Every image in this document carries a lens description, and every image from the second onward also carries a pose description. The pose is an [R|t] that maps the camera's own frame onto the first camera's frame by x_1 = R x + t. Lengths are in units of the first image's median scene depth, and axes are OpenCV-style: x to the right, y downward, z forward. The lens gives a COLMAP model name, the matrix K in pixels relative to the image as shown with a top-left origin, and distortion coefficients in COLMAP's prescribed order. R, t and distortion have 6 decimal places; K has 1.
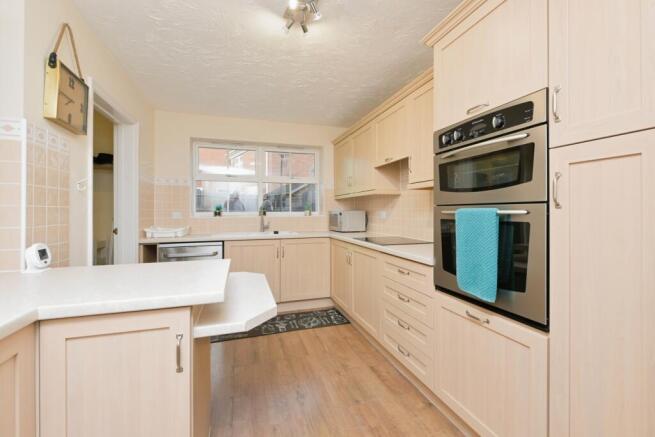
lens RADIAL K [[275.1, 0, 327.0], [0, 275.1, 210.6], [0, 0, 1]] dist [0.001164, 0.000134]
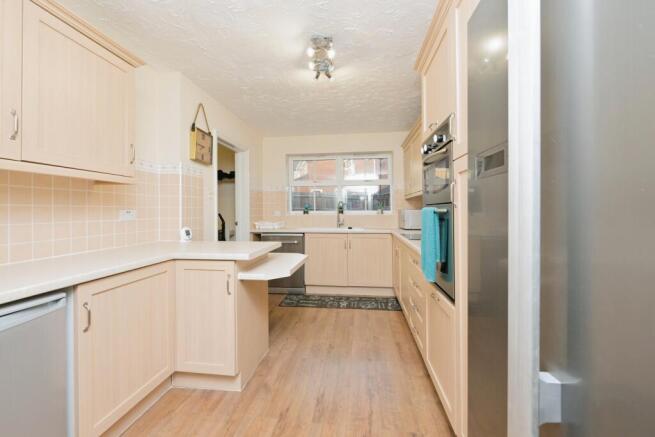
lens RADIAL K [[275.1, 0, 327.0], [0, 275.1, 210.6], [0, 0, 1]] dist [0.001164, 0.000134]
pose [[0.908184, -0.000065, -0.418571, 0.302161], [0.001766, 0.999992, 0.003676, 0.000012], [0.418568, -0.004078, 0.908176, -0.151396]]
